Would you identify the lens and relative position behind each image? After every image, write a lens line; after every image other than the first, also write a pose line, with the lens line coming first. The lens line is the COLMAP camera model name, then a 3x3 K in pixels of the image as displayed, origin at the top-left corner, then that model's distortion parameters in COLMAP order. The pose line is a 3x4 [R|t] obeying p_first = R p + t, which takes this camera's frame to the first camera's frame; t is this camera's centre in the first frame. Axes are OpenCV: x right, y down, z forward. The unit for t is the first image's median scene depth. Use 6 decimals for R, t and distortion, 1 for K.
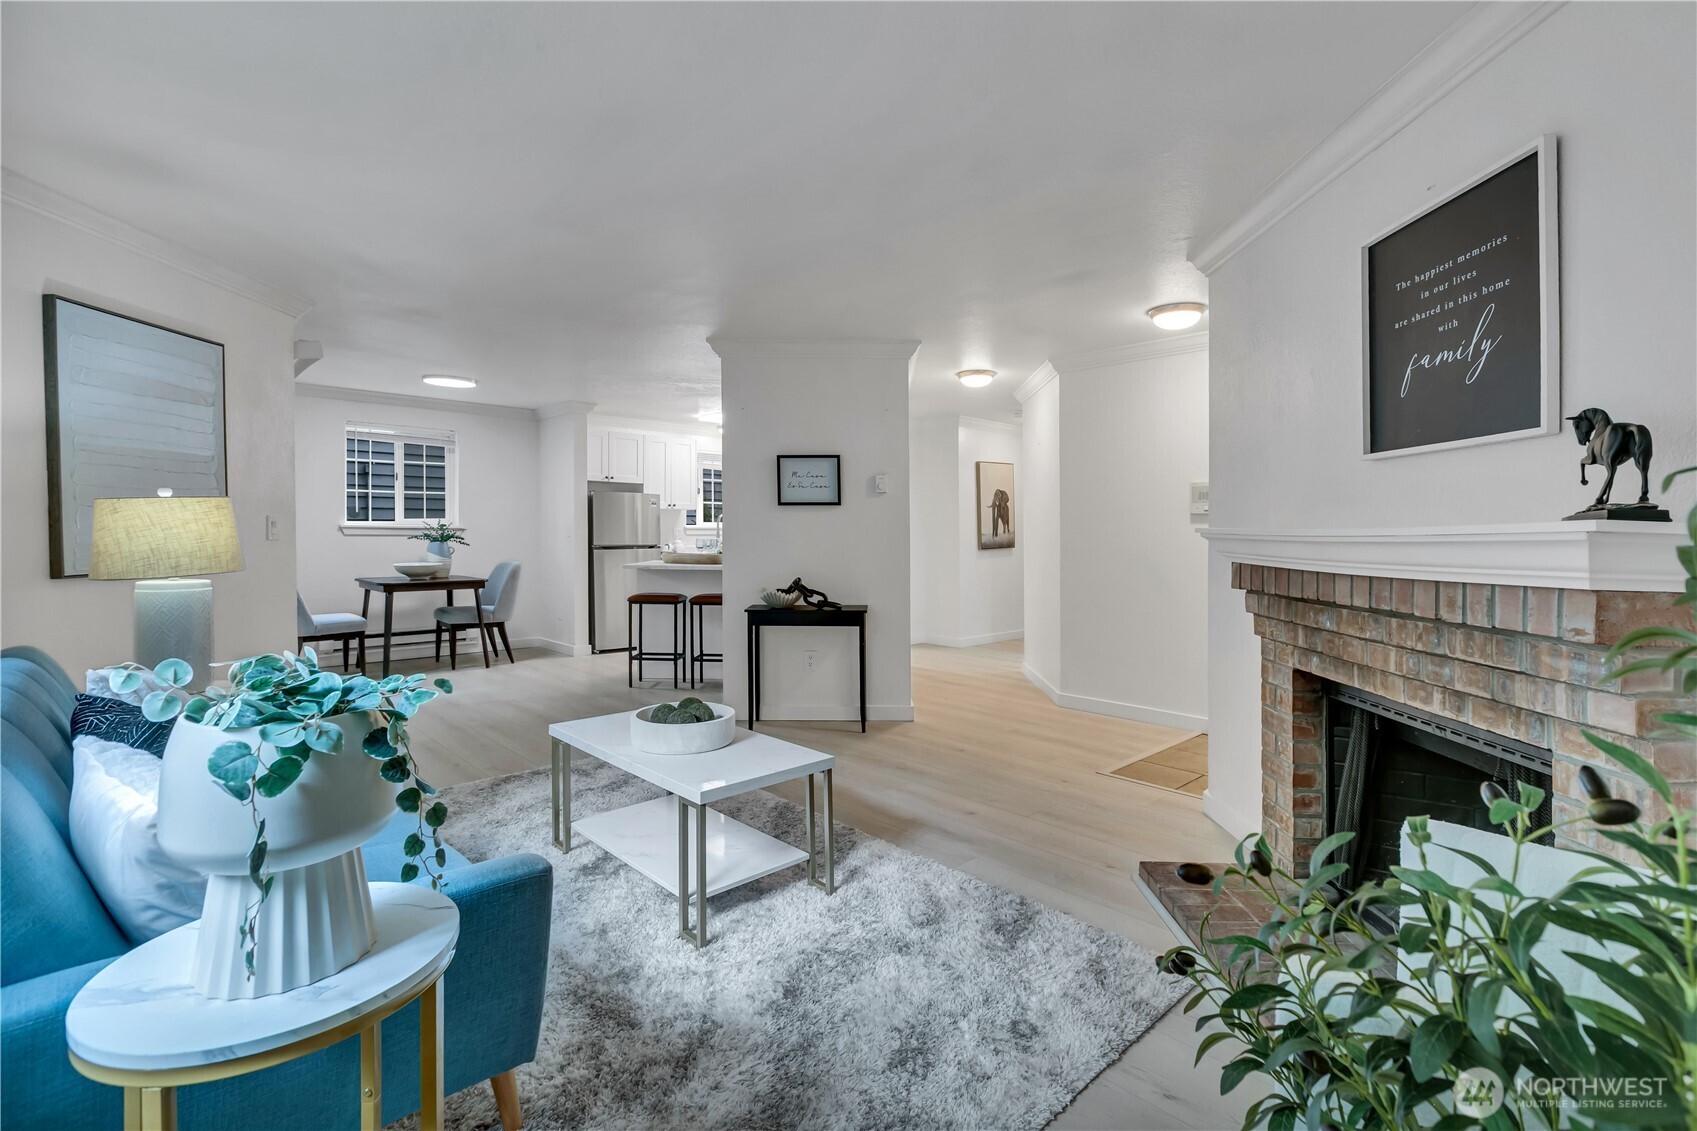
lens RADIAL K [[785.1, 0, 852.0], [0, 785.1, 524.5], [0, 0, 1]] dist [-0.000662, -0.000137]
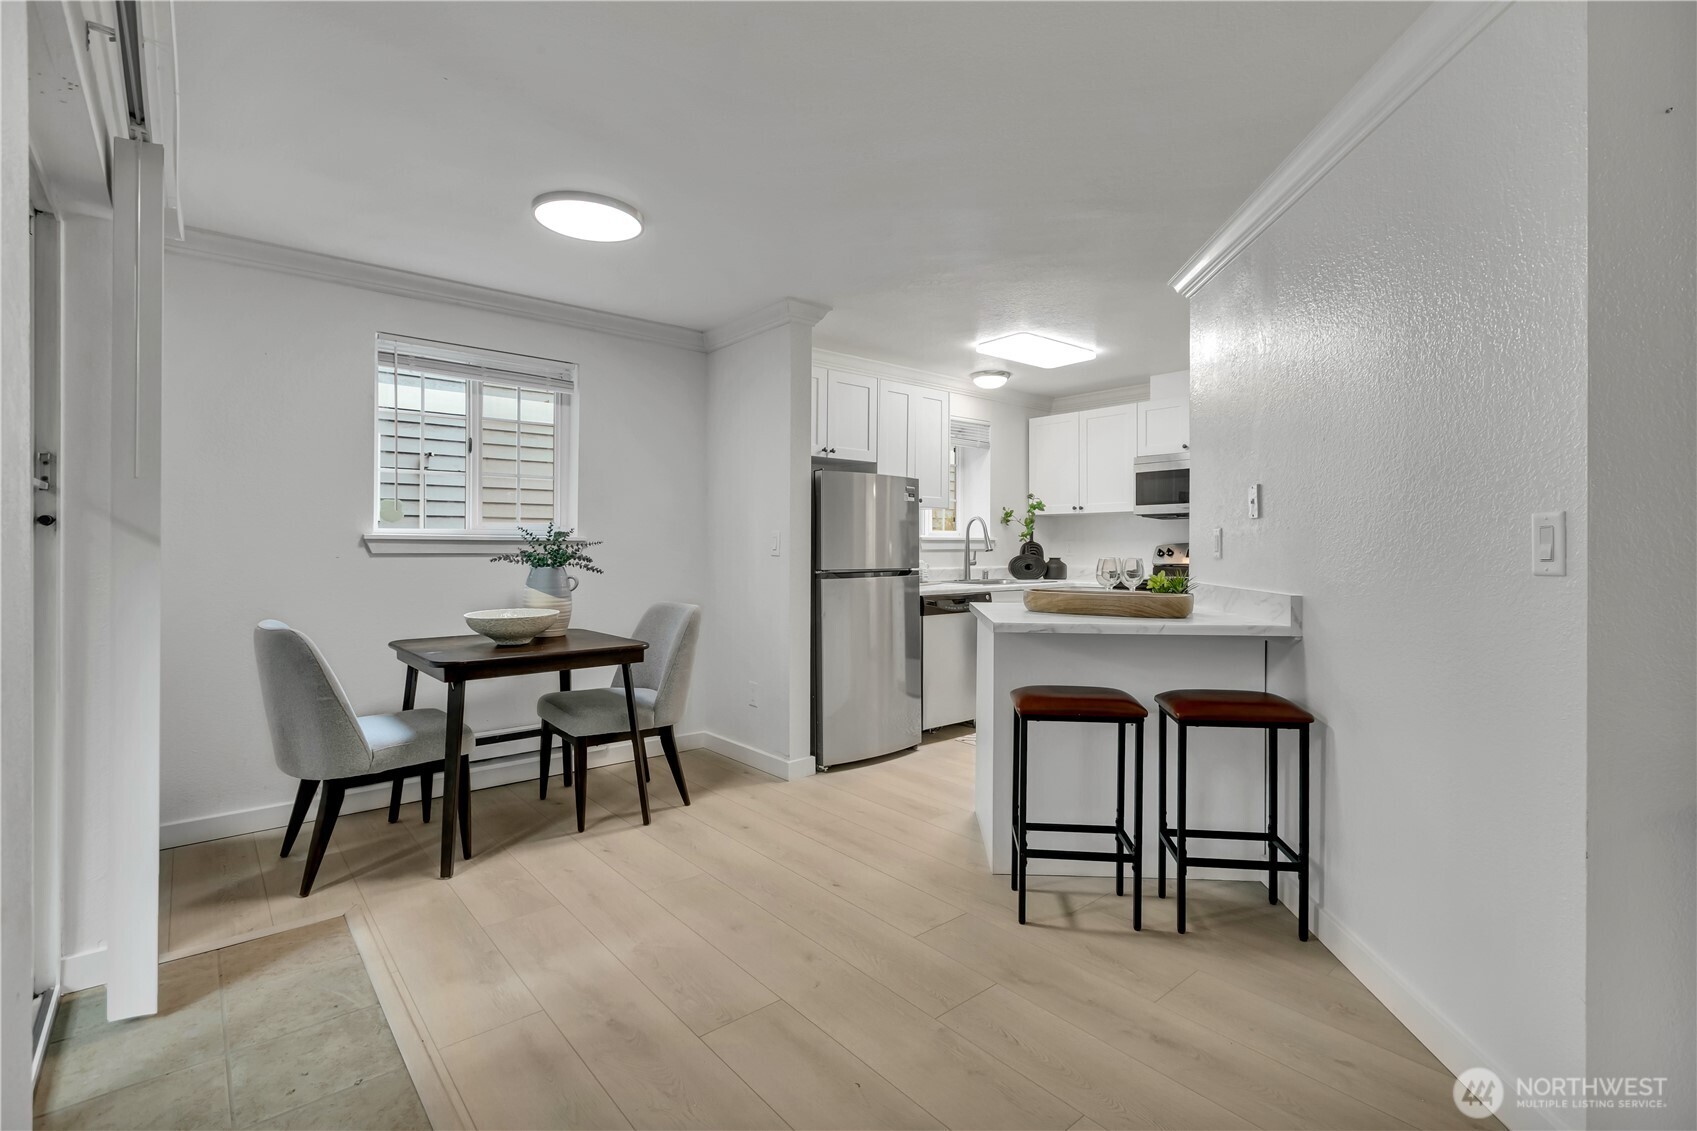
lens RADIAL K [[785.1, 0, 852.0], [0, 785.1, 524.5], [0, 0, 1]] dist [-0.000662, -0.000137]
pose [[0.998337, -0.003507, -0.057535, -0.302270], [0.003382, 0.999992, -0.002271, -0.003959], [0.057543, 0.002073, 0.998341, 0.504850]]
